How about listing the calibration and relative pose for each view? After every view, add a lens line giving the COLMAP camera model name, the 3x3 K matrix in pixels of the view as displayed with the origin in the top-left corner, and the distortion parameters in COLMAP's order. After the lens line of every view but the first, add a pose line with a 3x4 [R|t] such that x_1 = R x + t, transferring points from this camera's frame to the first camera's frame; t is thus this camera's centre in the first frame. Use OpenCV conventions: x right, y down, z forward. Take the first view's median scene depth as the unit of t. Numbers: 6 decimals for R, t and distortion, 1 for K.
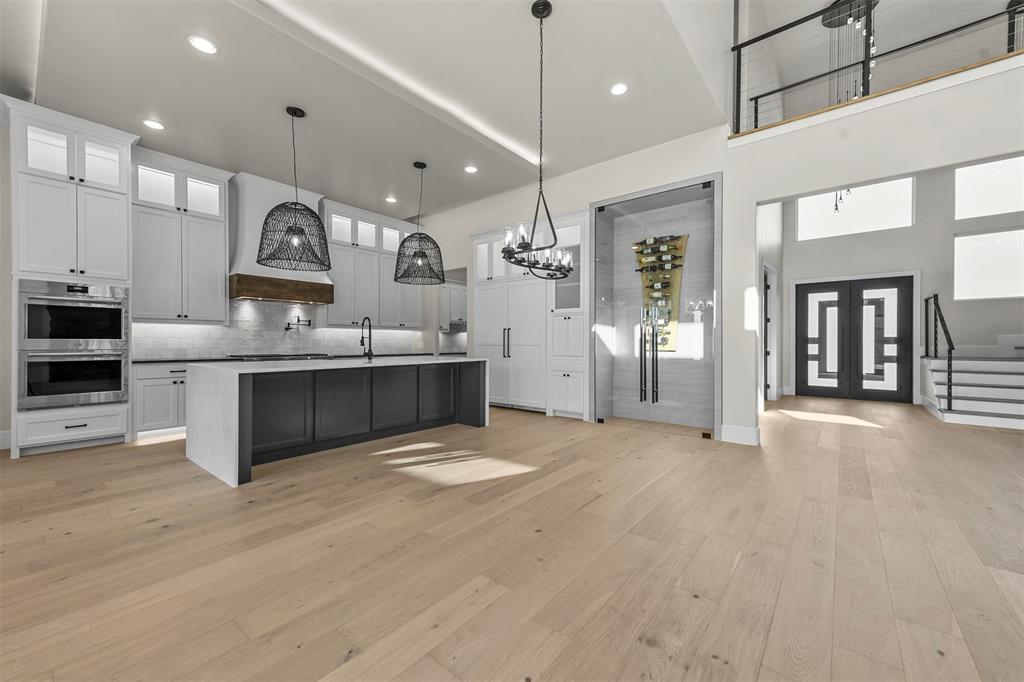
lens RADIAL K [[401.5, 0, 514.8], [0, 401.5, 341.6], [0, 0, 1]] dist [0.017734, 0.000006]
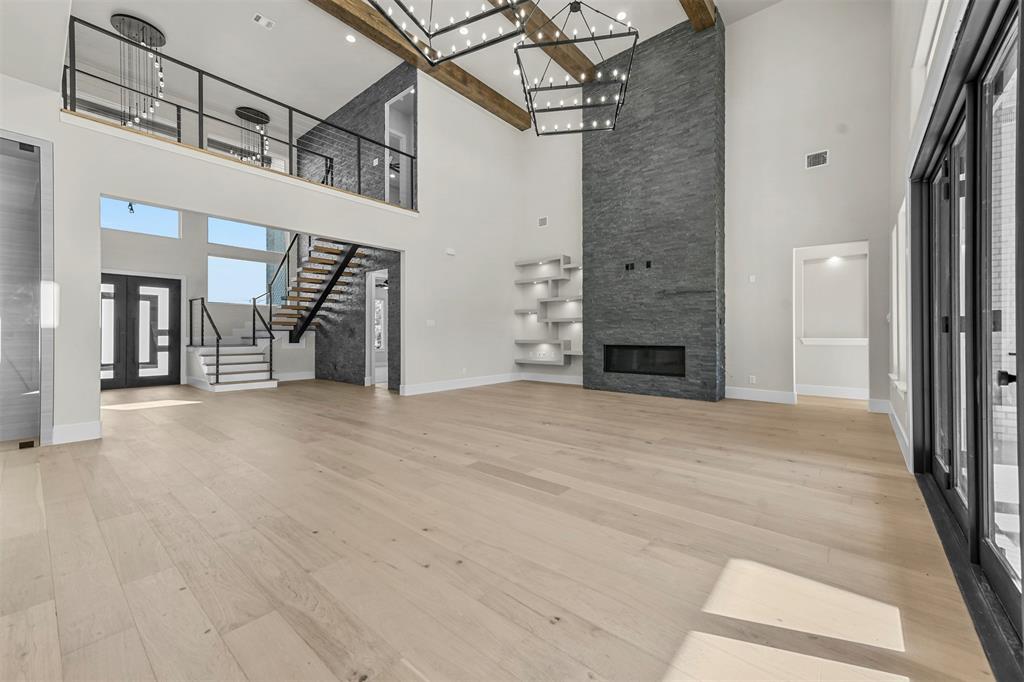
lens RADIAL K [[404.6, 0, 511.0], [0, 404.6, 334.9], [0, 0, 1]] dist [0.008152, -0.000064]
pose [[0.020555, -0.001412, 0.999788, -0.305209], [-0.002026, 0.999997, 0.001454, 0.000372], [-0.999787, -0.002055, 0.020552, -0.022587]]
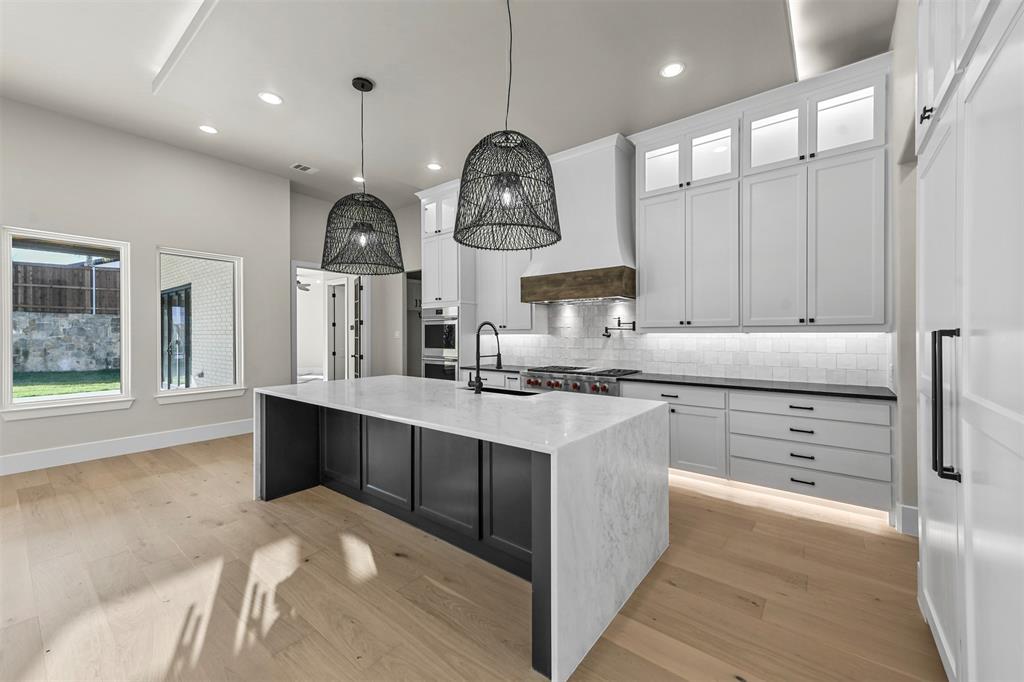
lens RADIAL K [[399.1, 0, 513.3], [0, 399.1, 337.9], [0, 0, 1]] dist [0.000858, 0.000080]
pose [[0.021797, 0.002430, -0.999759, 0.197948], [0.002562, 0.999994, 0.002486, -0.033113], [0.999759, -0.002615, 0.021791, 0.919775]]
